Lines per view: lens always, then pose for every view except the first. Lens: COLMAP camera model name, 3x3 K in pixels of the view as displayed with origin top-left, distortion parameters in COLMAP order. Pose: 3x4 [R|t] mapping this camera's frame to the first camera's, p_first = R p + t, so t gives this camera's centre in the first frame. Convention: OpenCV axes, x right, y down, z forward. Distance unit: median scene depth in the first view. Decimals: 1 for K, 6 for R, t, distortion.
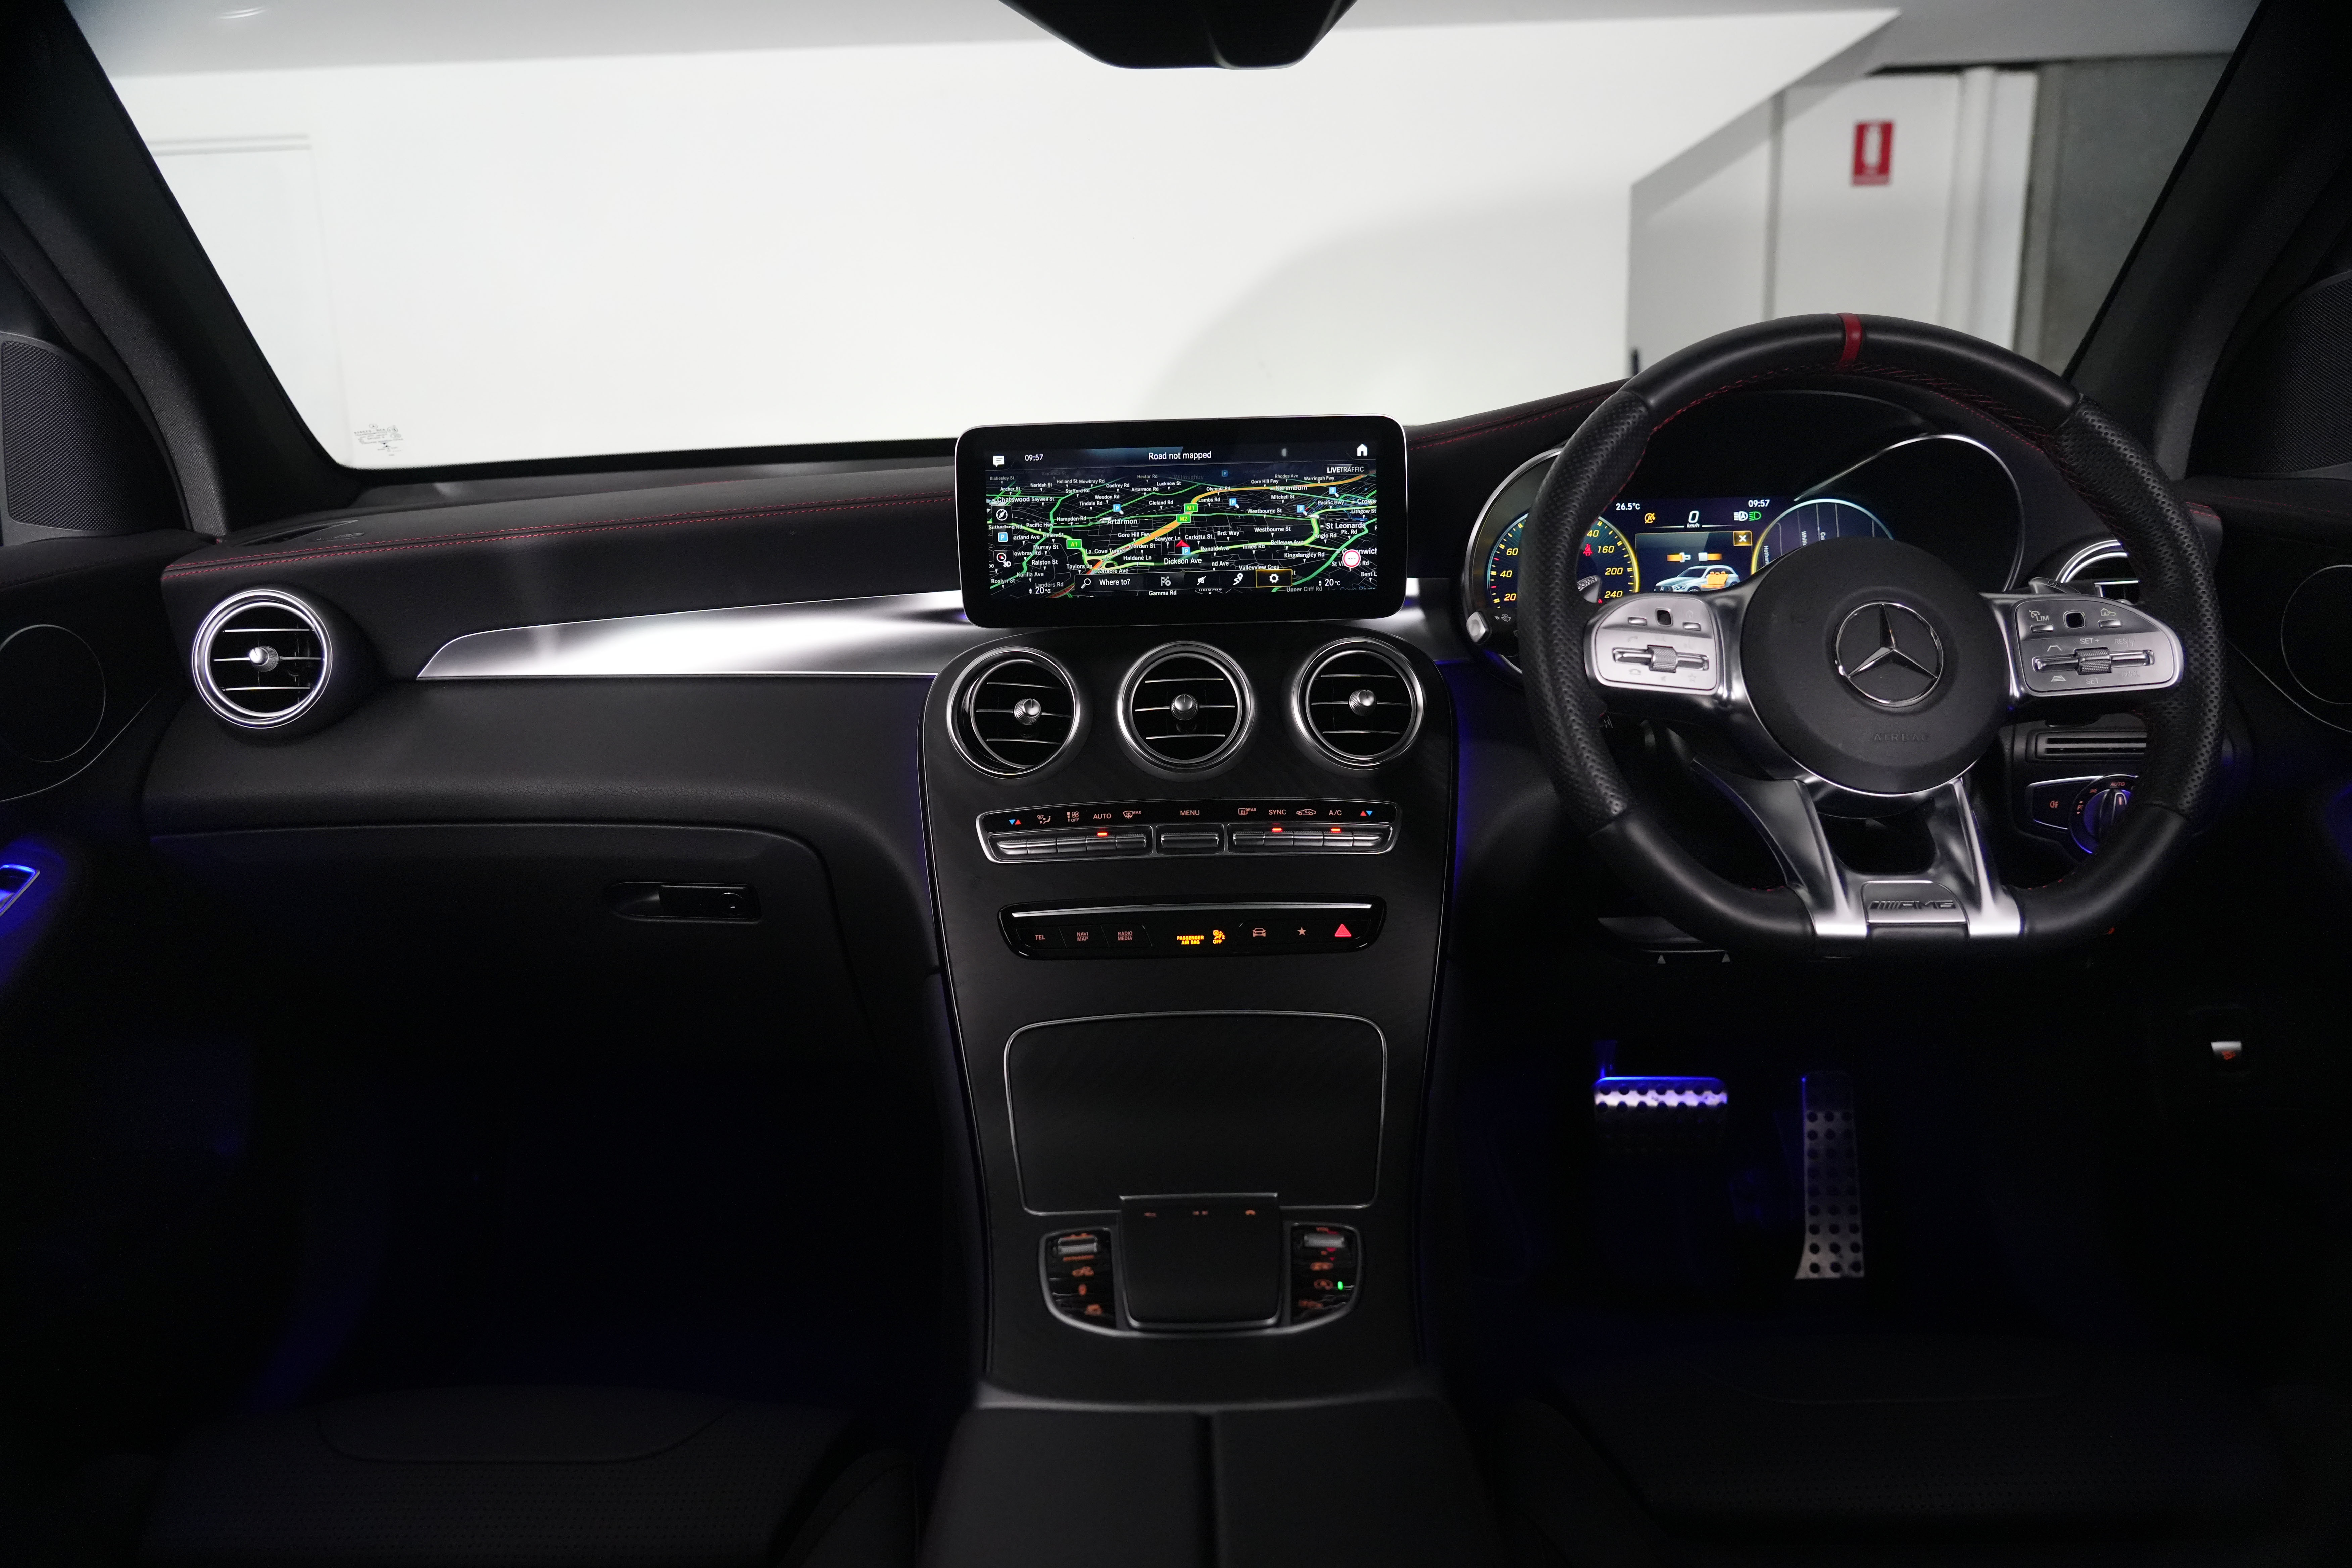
lens RADIAL K [[1611.4, 0, 1143.4], [0, 1611.4, 791.7], [0, 0, 1]] dist [-0.027527, 0.017686]
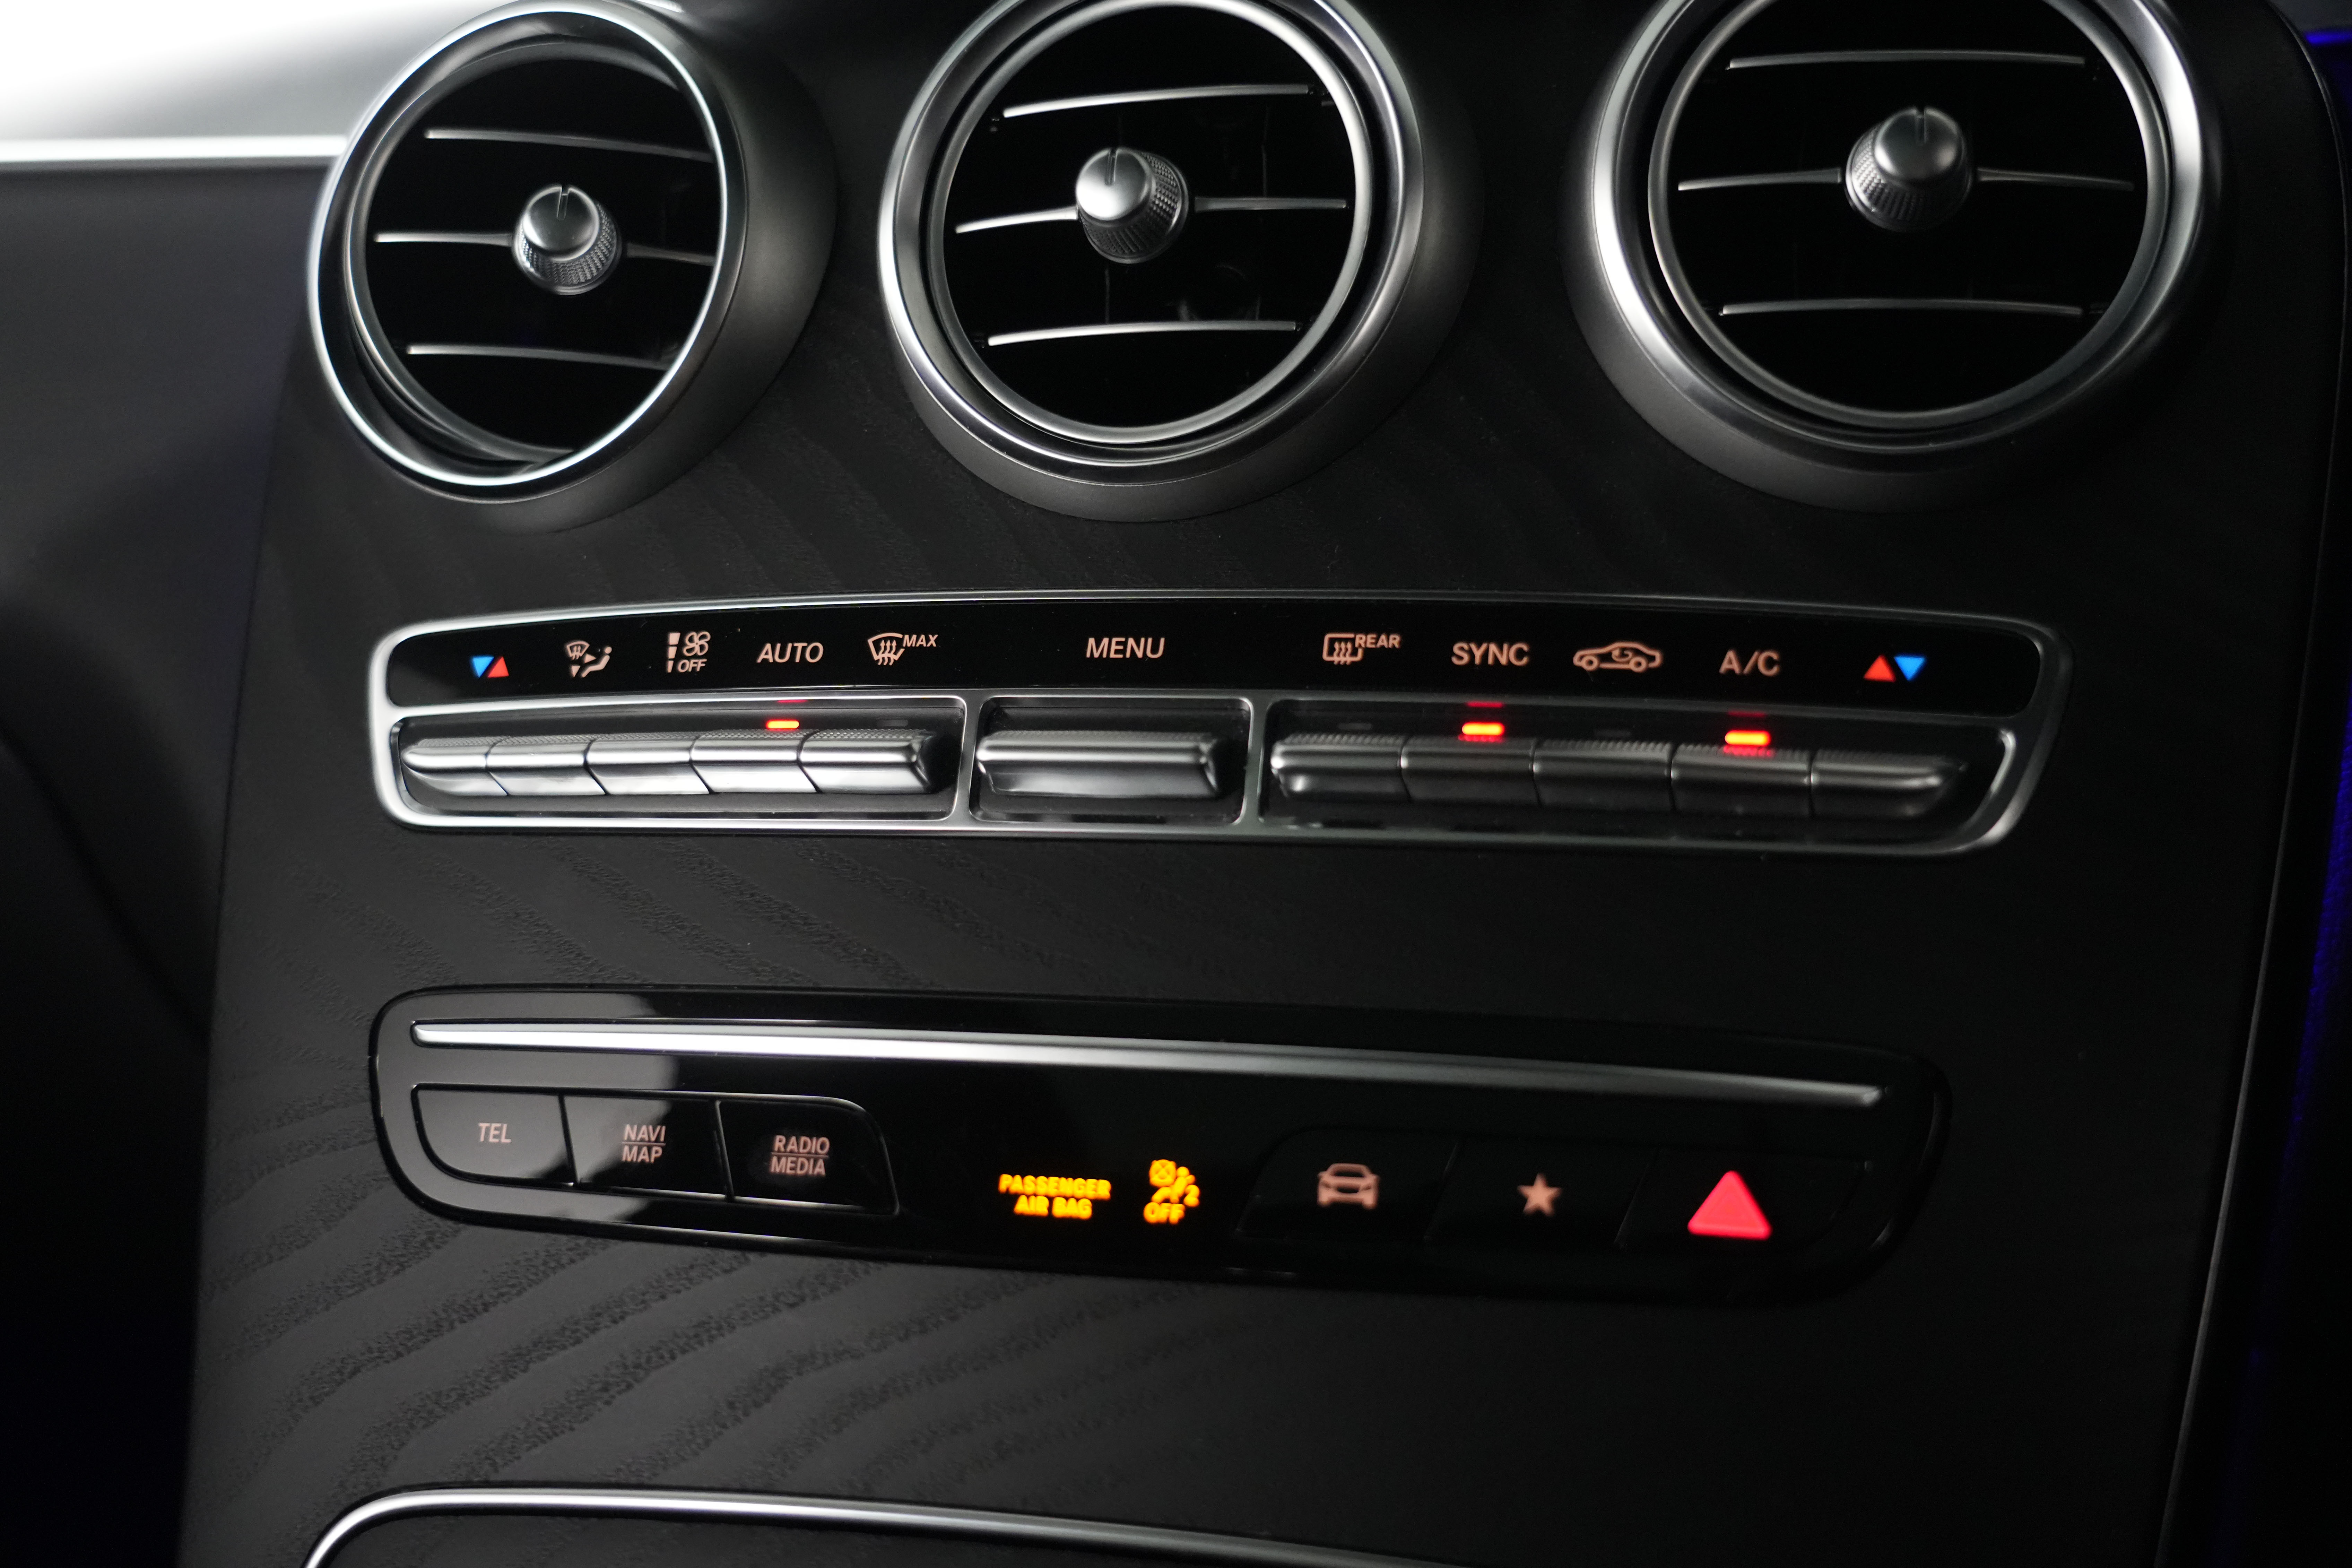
lens RADIAL K [[2614.6, 0, 1162.7], [0, 2614.6, 786.9], [0, 0, 1]] dist [0.060755, 0.000000]
pose [[0.966520, 0.037055, -0.253901, 0.129105], [-0.019793, 0.997336, 0.070208, 0.006029], [0.255827, -0.062832, 0.964679, 0.601450]]
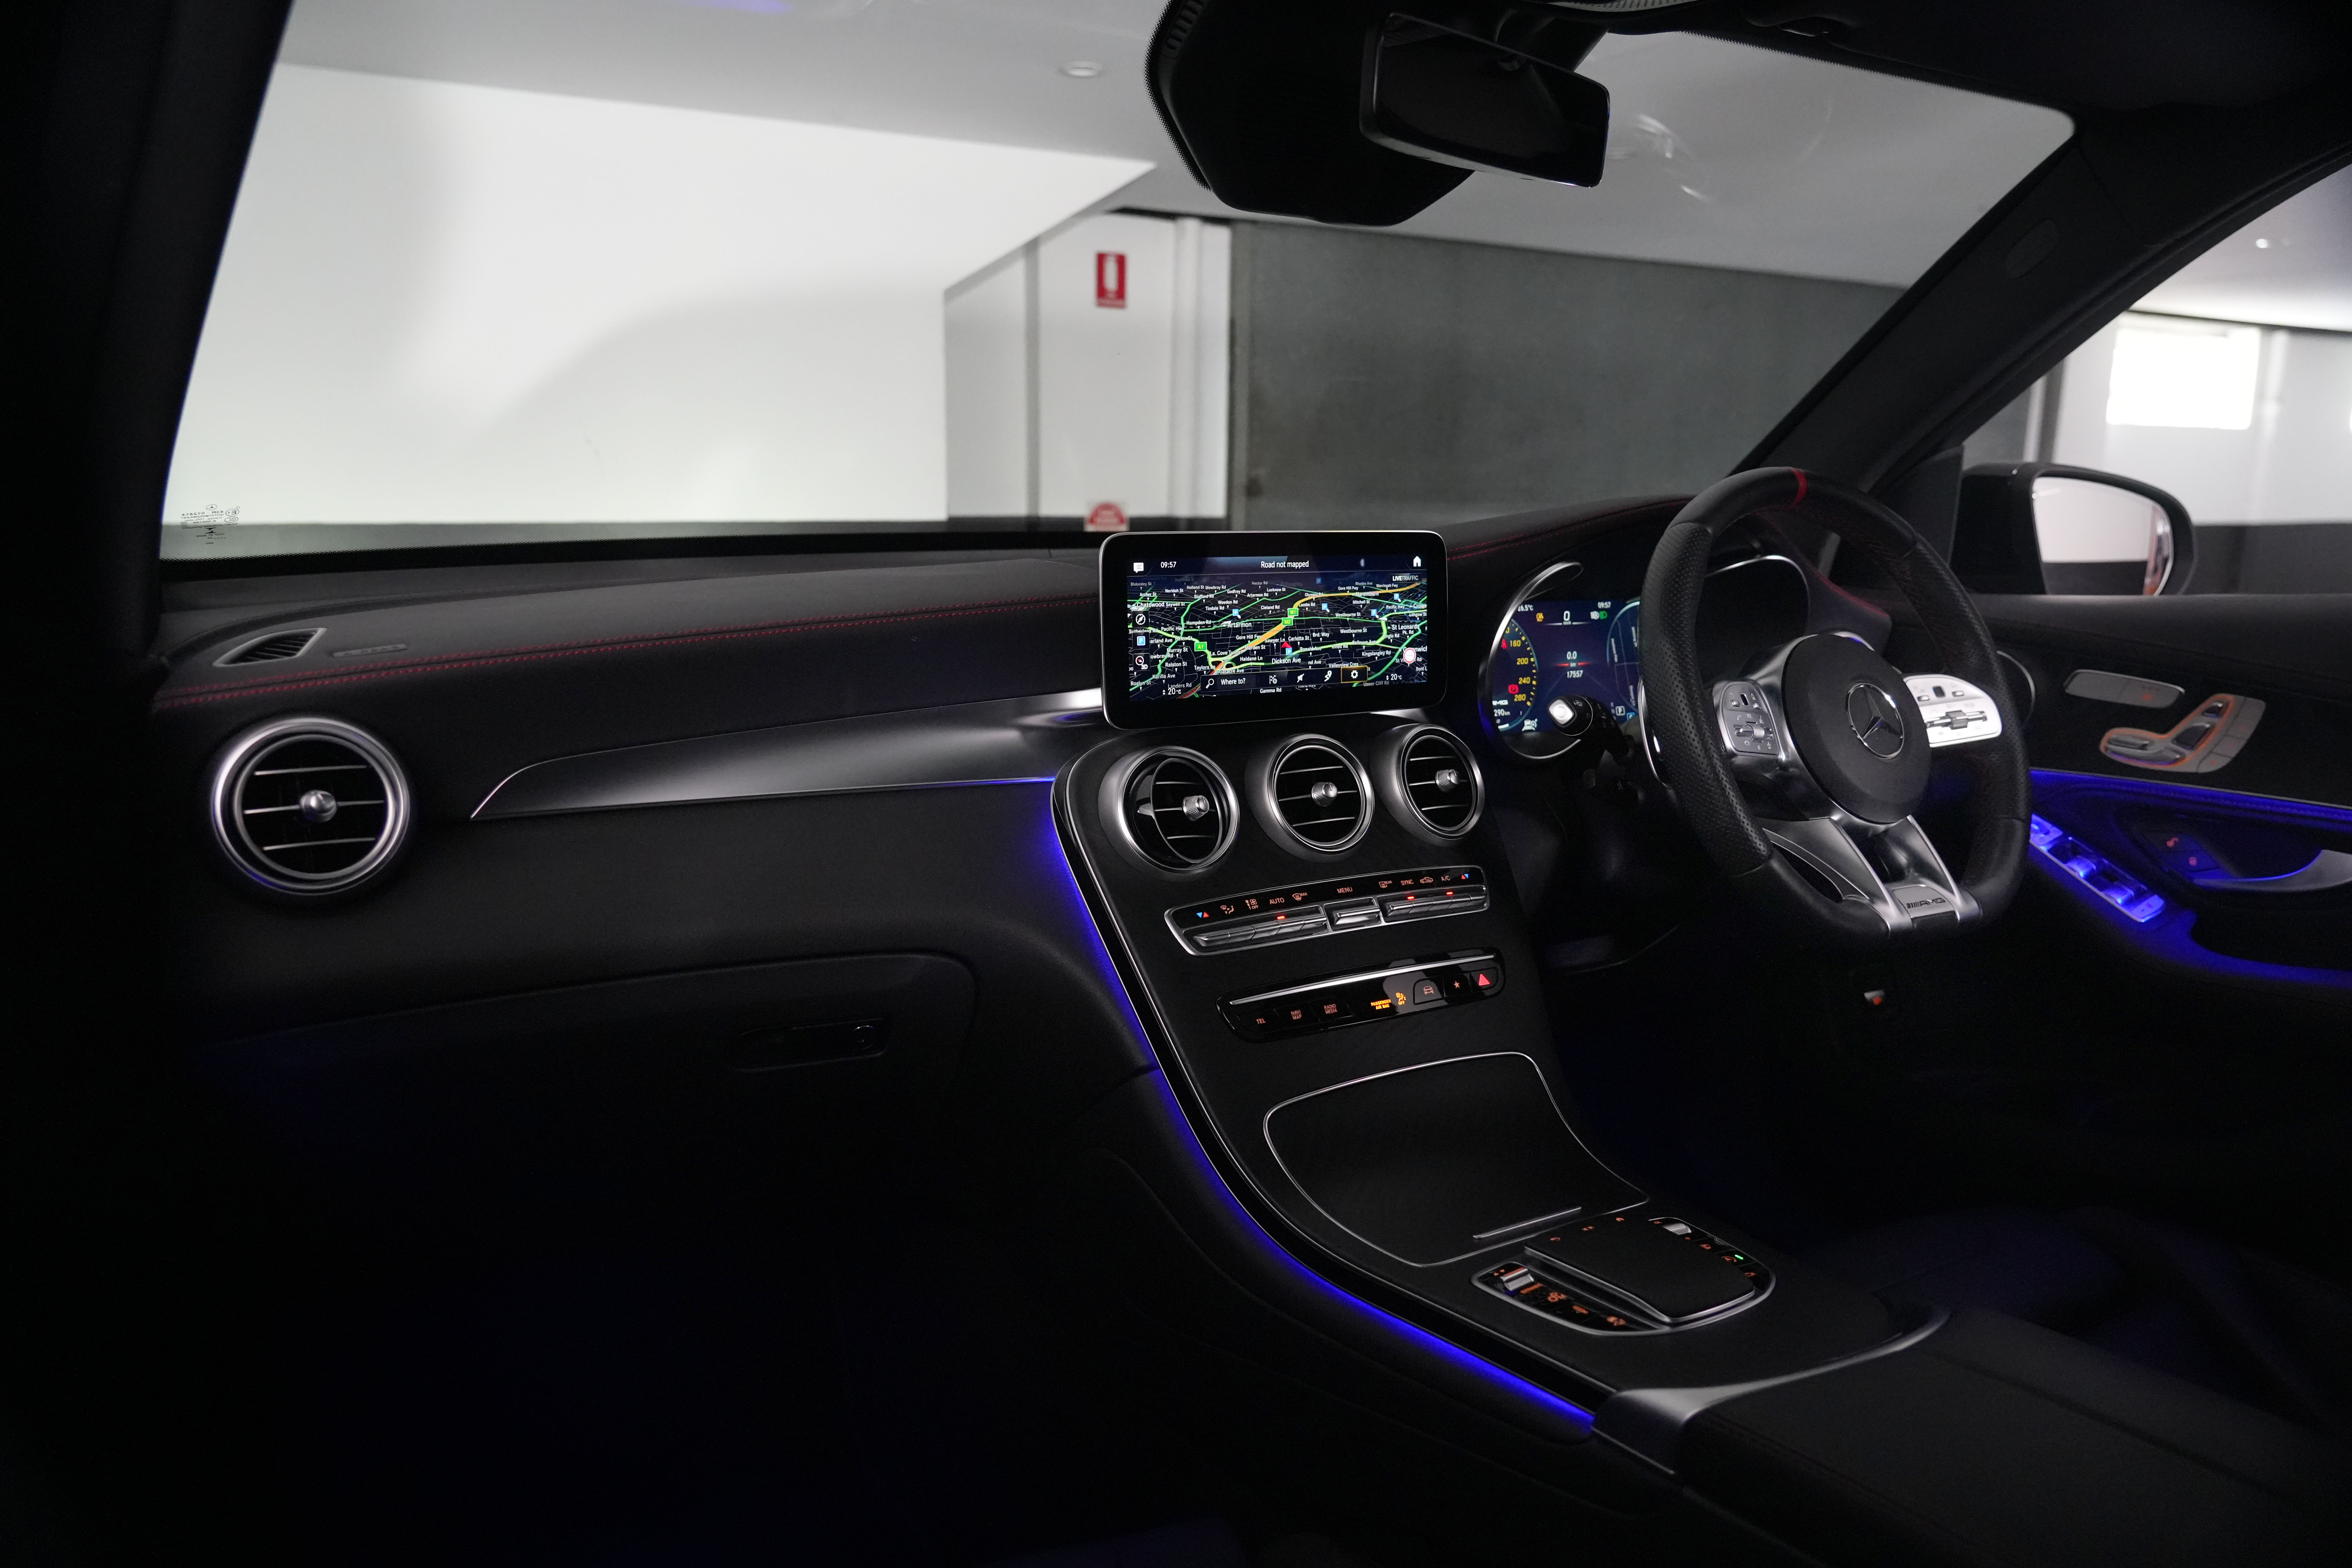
lens RADIAL K [[1611.4, 0, 1188.9], [0, 1611.4, 793.1], [0, 0, 1]] dist [-0.027527, 0.017686]
pose [[0.853201, -0.061223, 0.517976, -0.601066], [0.085216, 0.996106, -0.022629, -0.035449], [-0.514573, 0.063447, 0.855096, 0.111519]]
